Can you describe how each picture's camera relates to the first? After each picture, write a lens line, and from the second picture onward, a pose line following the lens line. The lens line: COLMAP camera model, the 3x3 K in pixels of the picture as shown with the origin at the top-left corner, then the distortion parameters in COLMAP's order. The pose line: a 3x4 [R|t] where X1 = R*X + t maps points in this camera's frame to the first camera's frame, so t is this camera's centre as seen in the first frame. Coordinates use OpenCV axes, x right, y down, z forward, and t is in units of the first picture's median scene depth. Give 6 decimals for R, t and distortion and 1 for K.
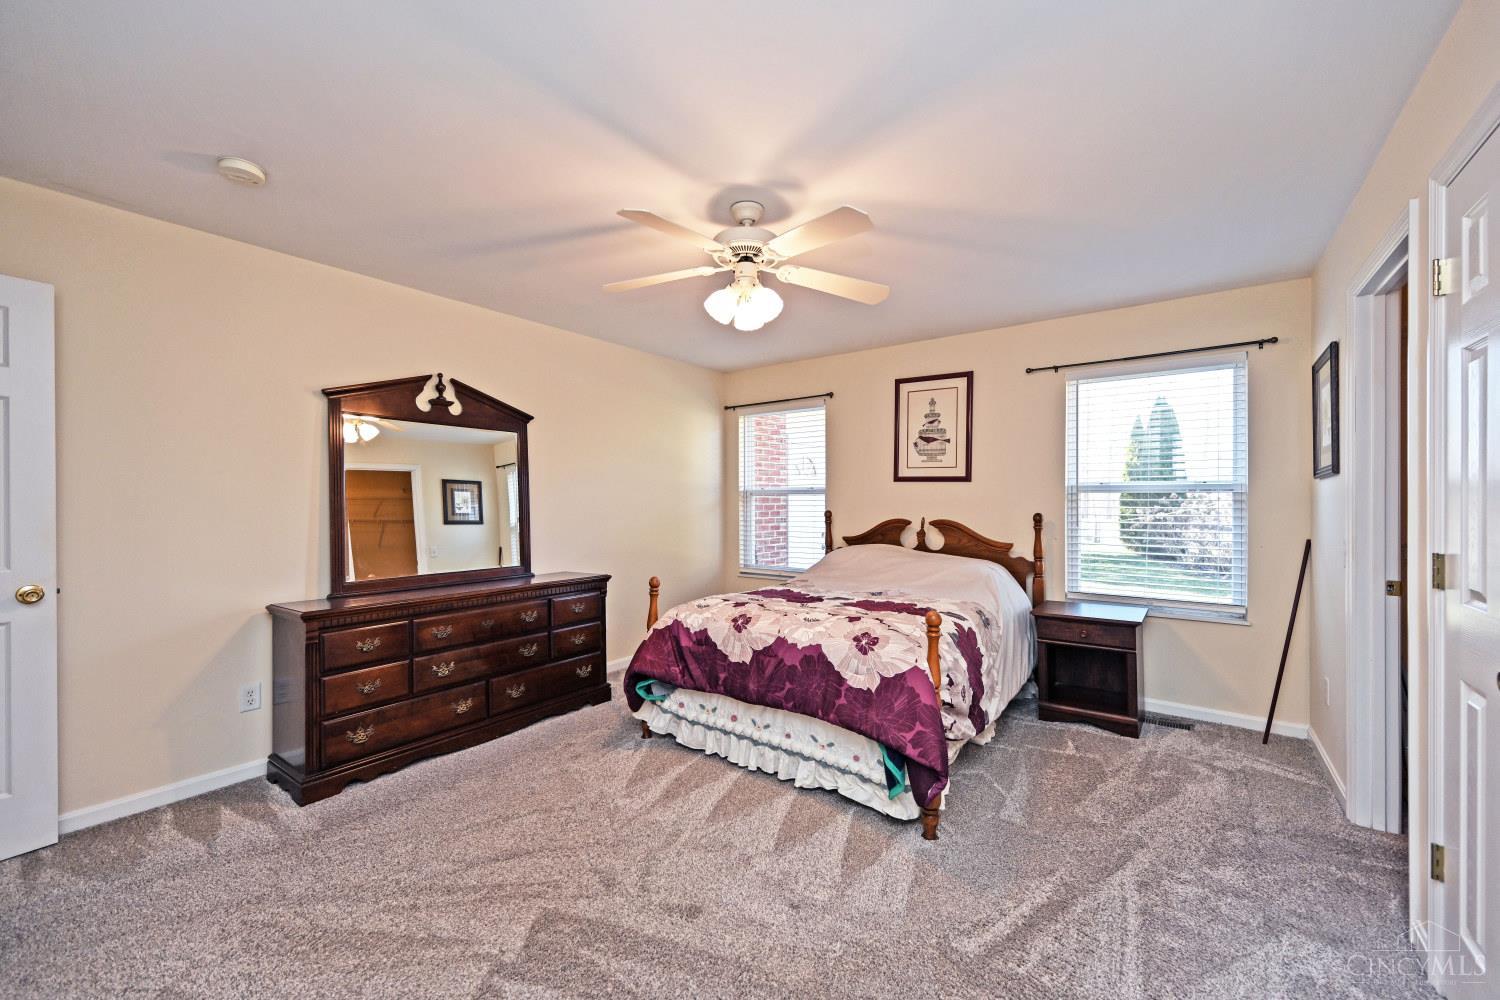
lens RADIAL K [[589.2, 0, 750.0], [0, 589.2, 500.0], [0, 0, 1]] dist [-0.002168, 0.000020]
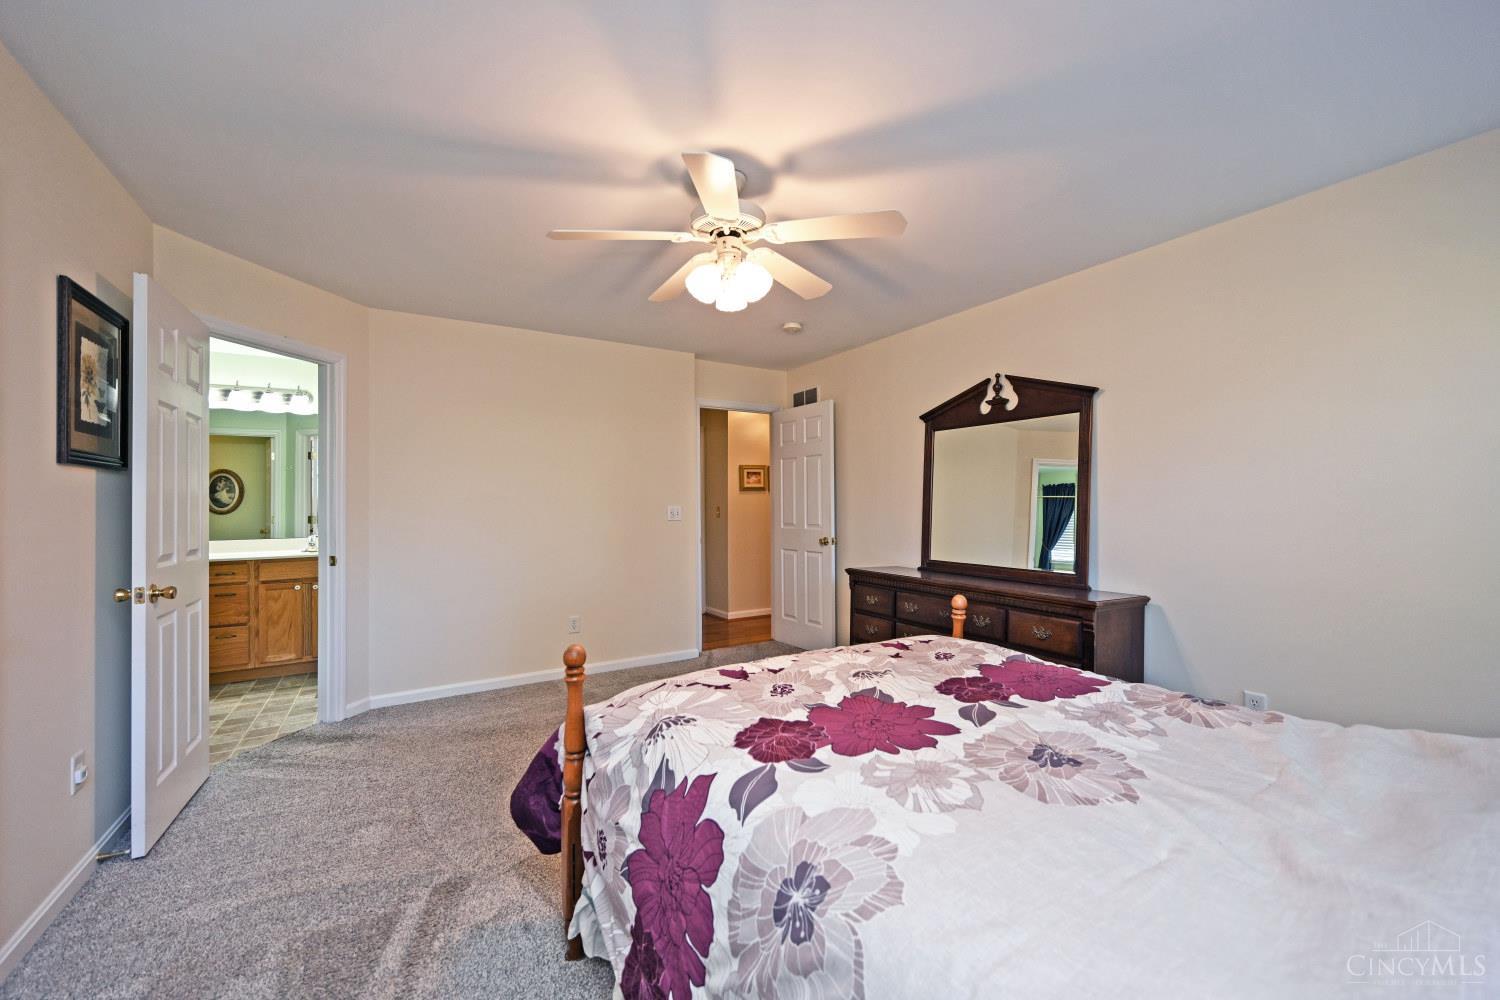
lens RADIAL K [[589.2, 0, 750.0], [0, 589.2, 500.0], [0, 0, 1]] dist [-0.002168, 0.000020]
pose [[-0.352846, -0.004221, -0.935672, 0.598980], [0.004593, 0.999970, -0.006243, 0.011959], [0.935670, -0.006500, -0.352816, 0.956872]]
